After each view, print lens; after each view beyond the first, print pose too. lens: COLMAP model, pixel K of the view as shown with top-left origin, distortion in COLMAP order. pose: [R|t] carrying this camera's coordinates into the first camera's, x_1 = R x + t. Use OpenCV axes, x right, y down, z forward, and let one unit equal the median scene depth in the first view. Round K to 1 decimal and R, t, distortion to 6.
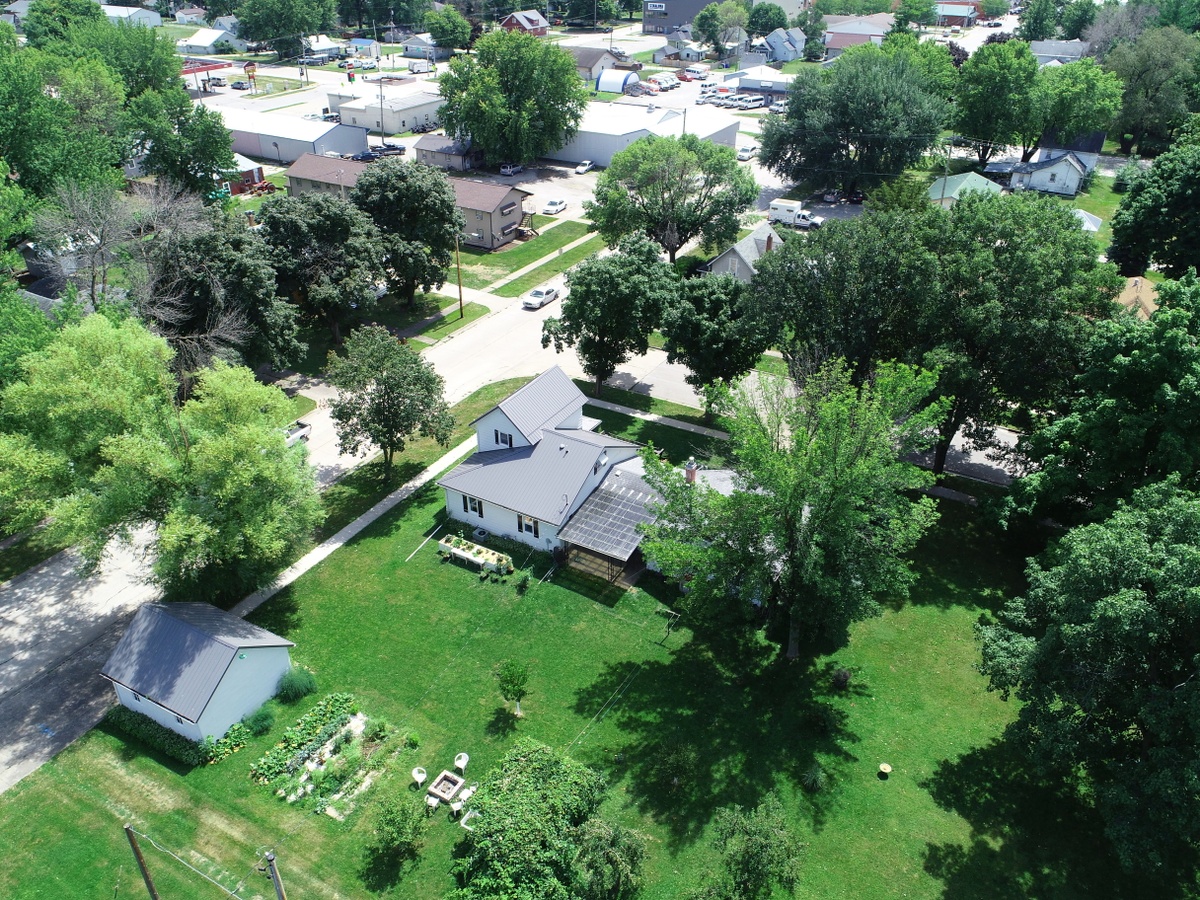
lens RADIAL K [[903.5, 0, 598.6], [0, 903.5, 455.7], [0, 0, 1]] dist [-0.001507, 0.000545]
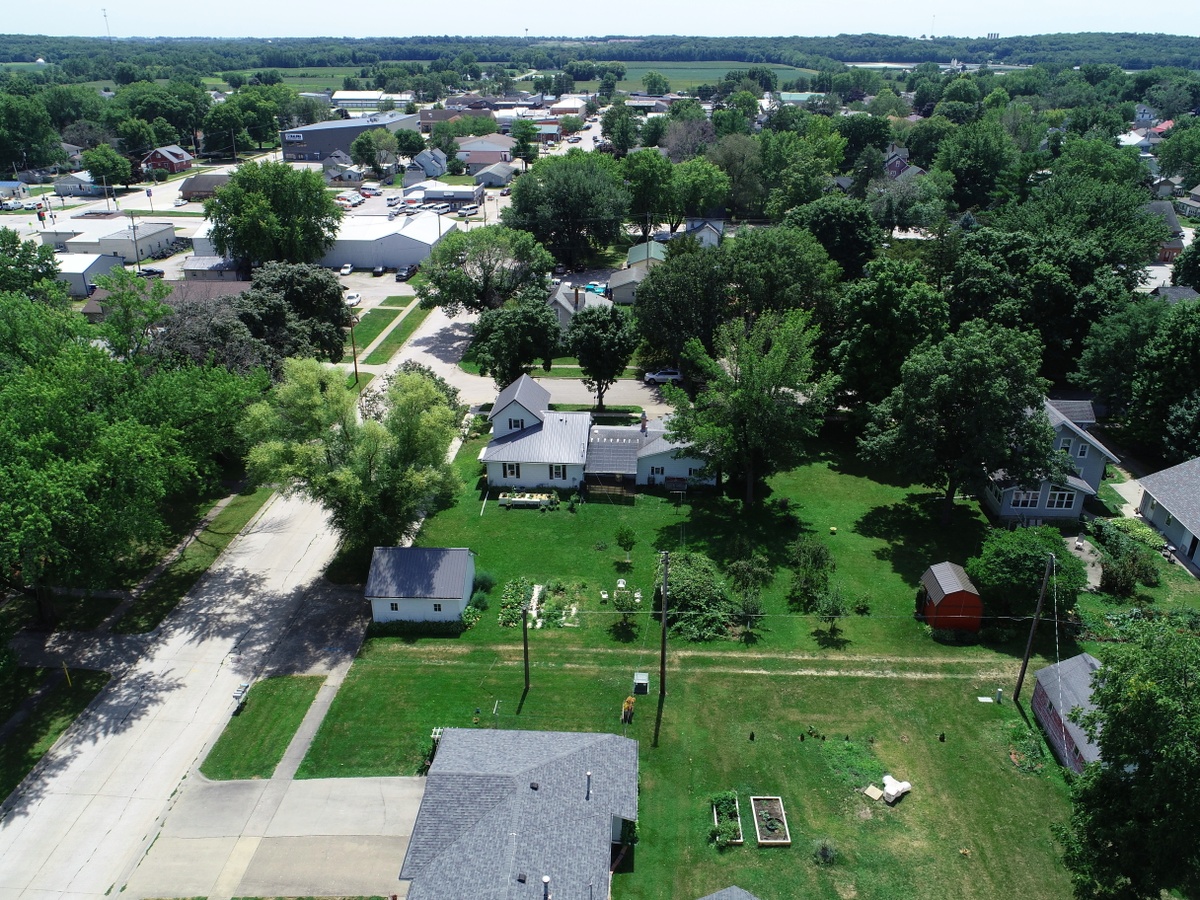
lens RADIAL K [[903.5, 0, 598.6], [0, 903.5, 455.7], [0, 0, 1]] dist [-0.001507, 0.000545]
pose [[0.896598, -0.185368, 0.402183, -0.517243], [0.230667, 0.970736, -0.066817, 0.140974], [-0.378028, 0.152678, 0.913118, -0.315709]]
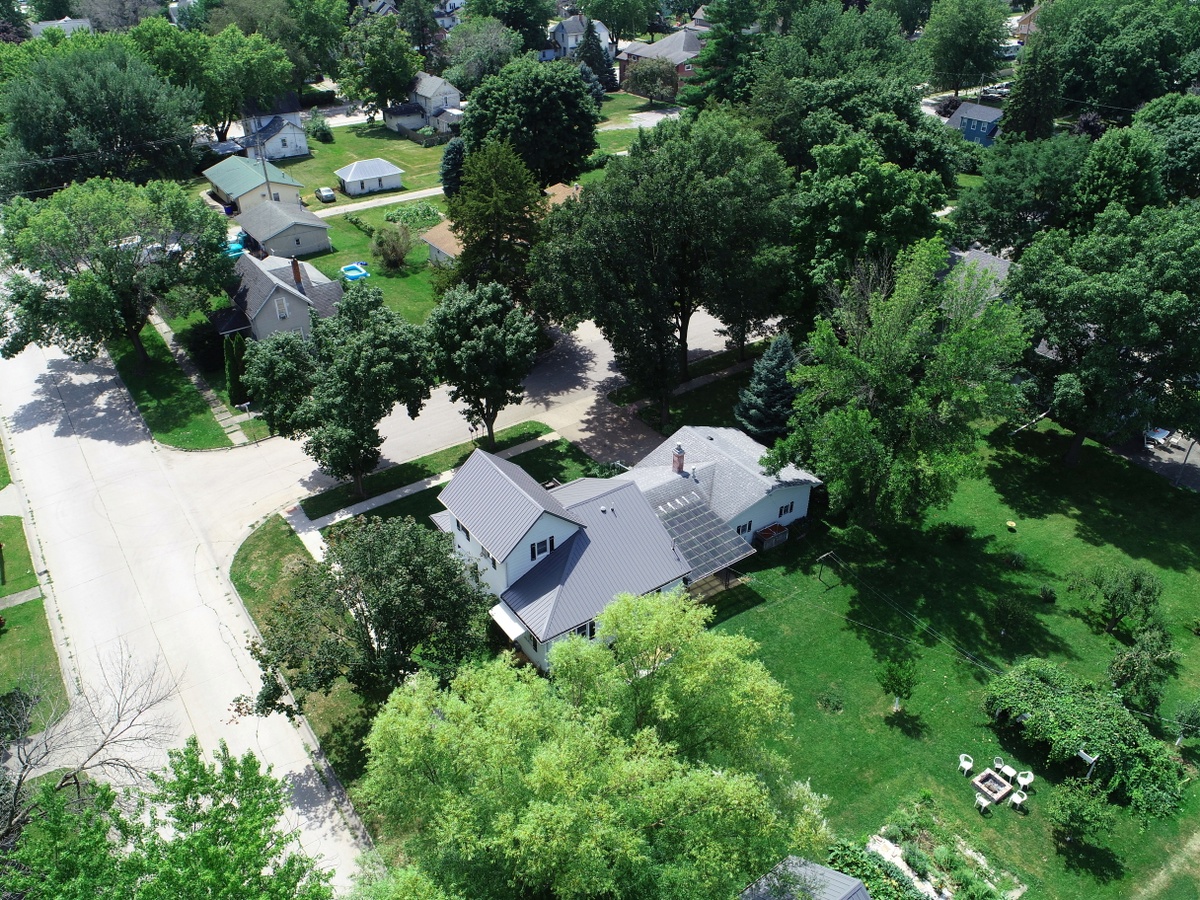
lens RADIAL K [[903.5, 0, 598.6], [0, 903.5, 455.7], [0, 0, 1]] dist [-0.001507, 0.000545]
pose [[0.426001, -0.492610, 0.758853, -0.581788], [0.474656, 0.835755, 0.276072, -0.253648], [-0.770211, 0.242587, 0.589853, 0.428419]]
